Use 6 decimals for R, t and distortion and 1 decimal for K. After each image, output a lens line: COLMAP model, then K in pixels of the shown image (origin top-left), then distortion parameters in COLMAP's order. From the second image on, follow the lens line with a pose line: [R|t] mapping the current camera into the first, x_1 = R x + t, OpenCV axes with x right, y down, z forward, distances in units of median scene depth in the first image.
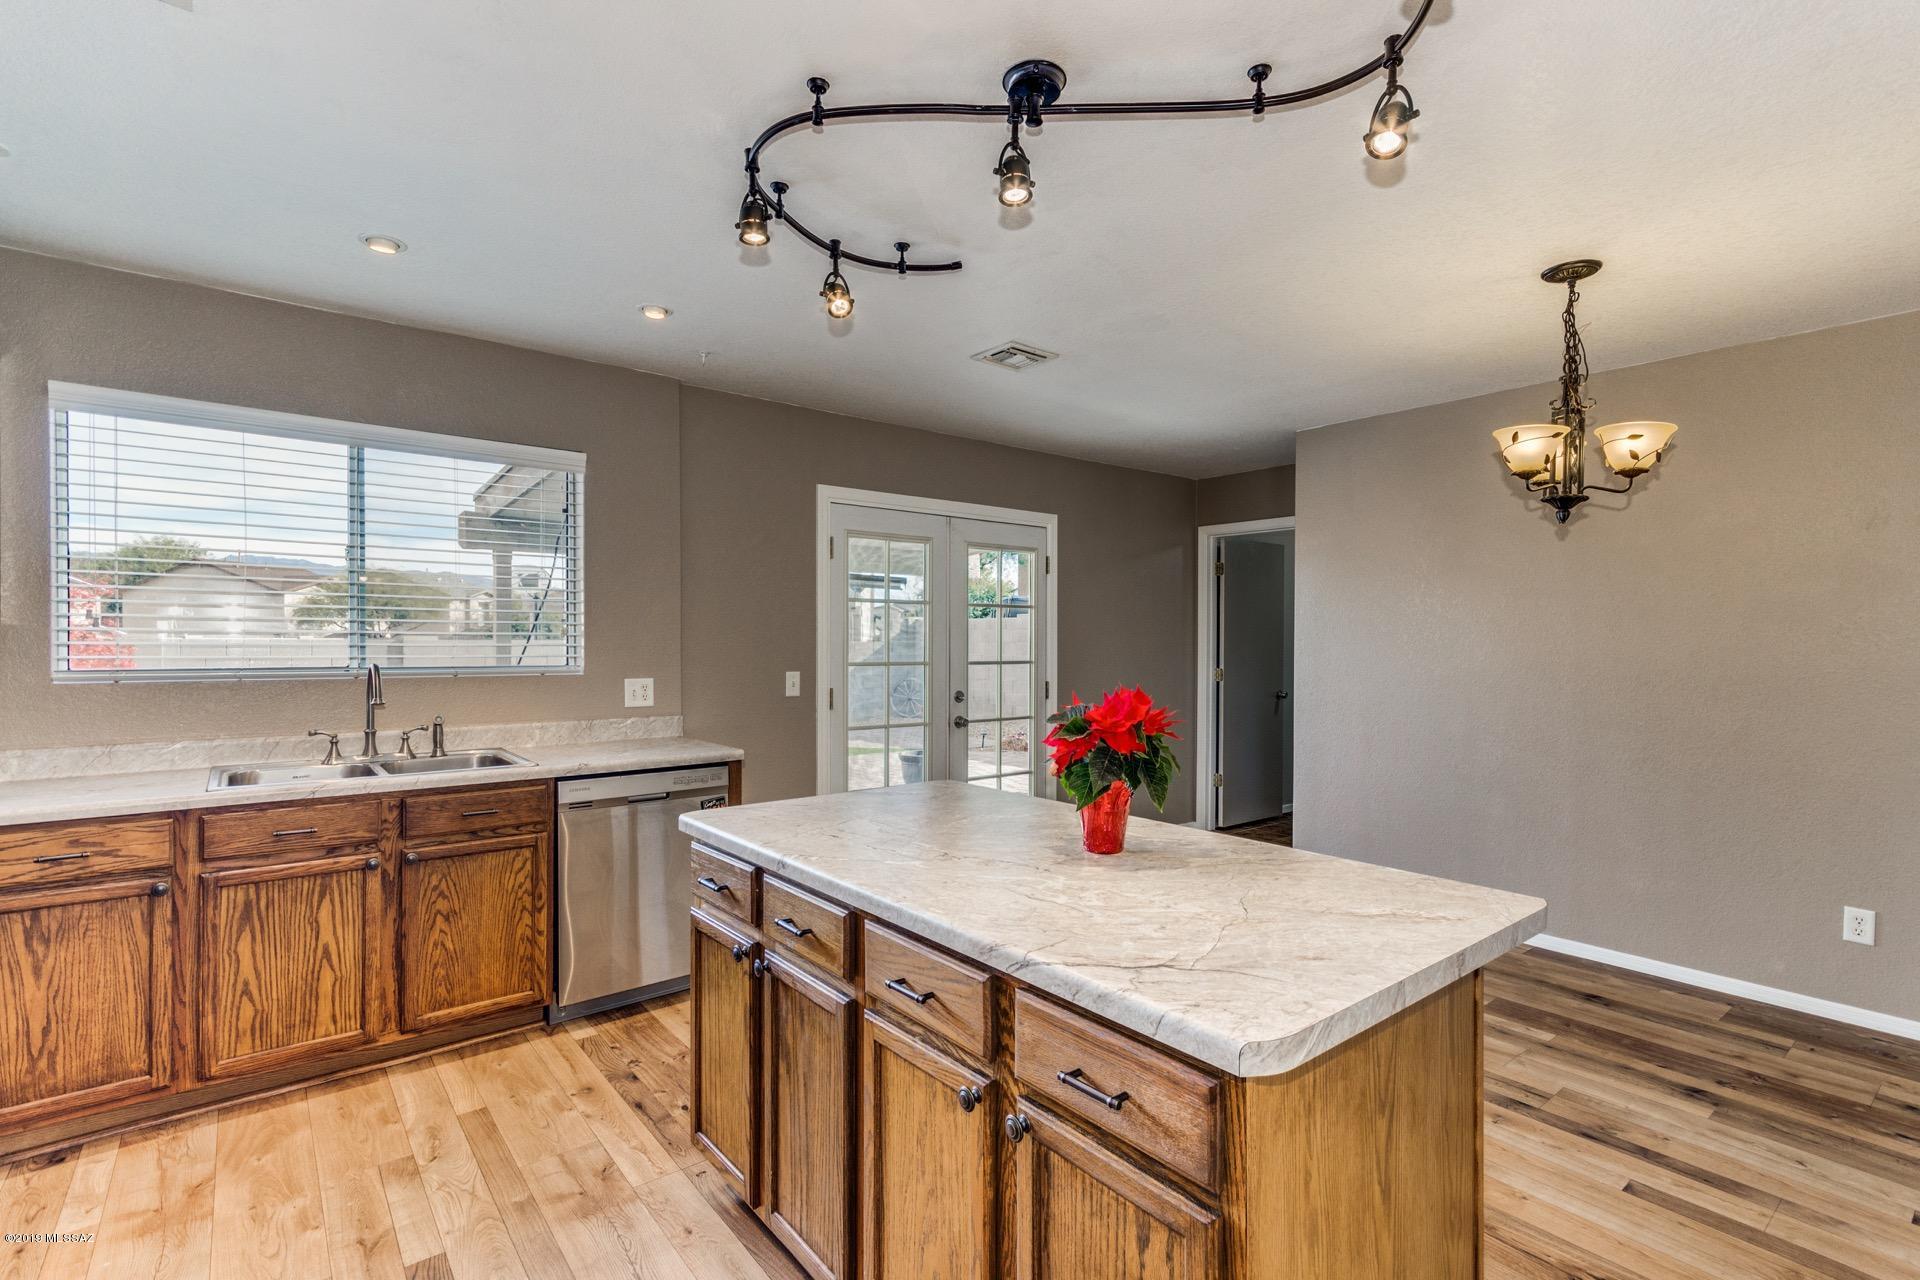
lens RADIAL K [[883.8, 0, 963.0], [0, 883.8, 642.4], [0, 0, 1]] dist [0.007187, 0.000460]
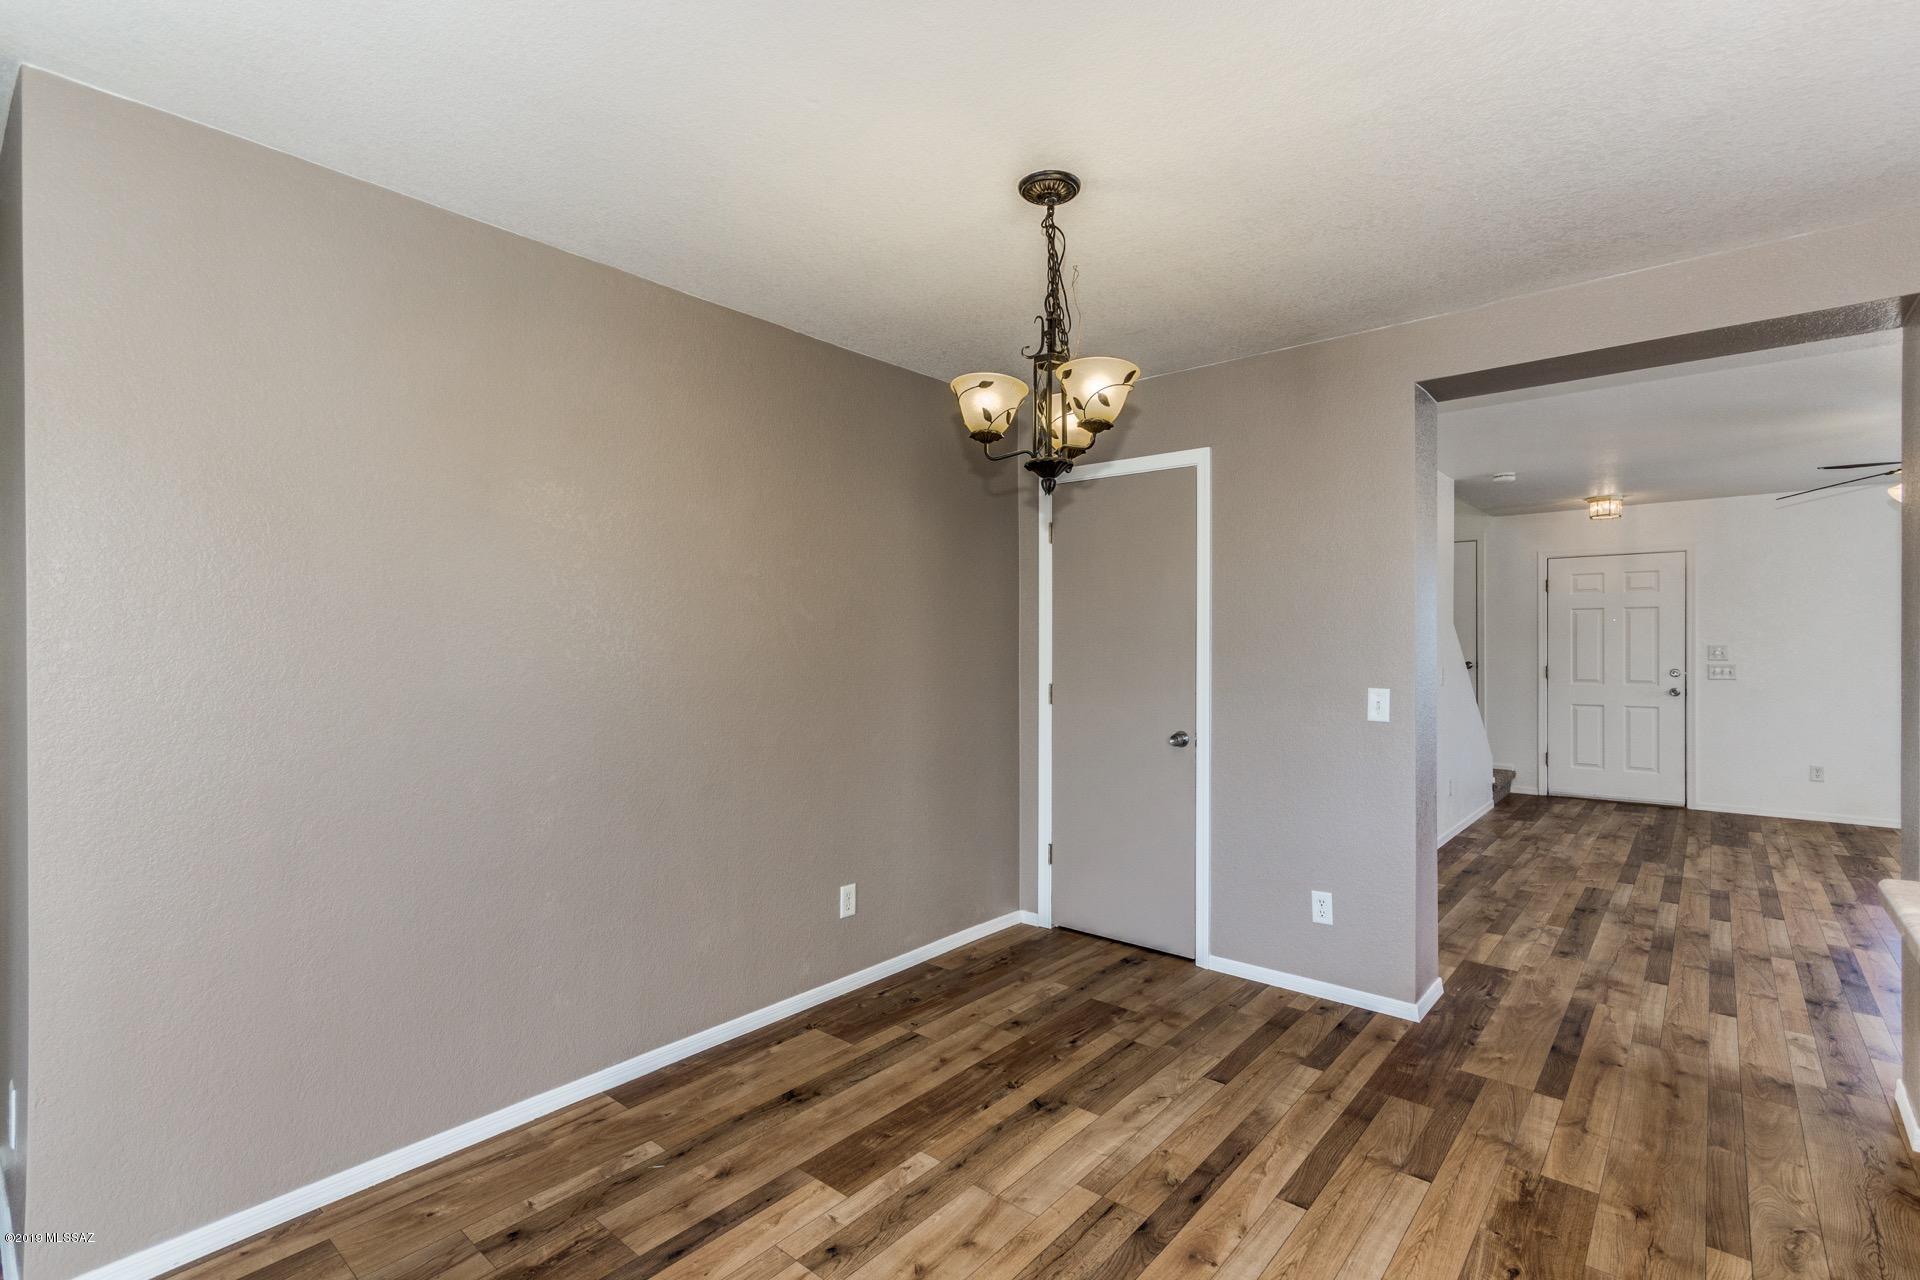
lens RADIAL K [[890.2, 0, 964.1], [0, 890.2, 646.6], [0, 0, 1]] dist [0.009337, -0.000178]
pose [[-0.192638, 0.001463, 0.981269, -0.092466], [0.007087, 0.999975, -0.000099, 0.014406], [-0.981244, 0.006935, -0.192643, 1.207452]]
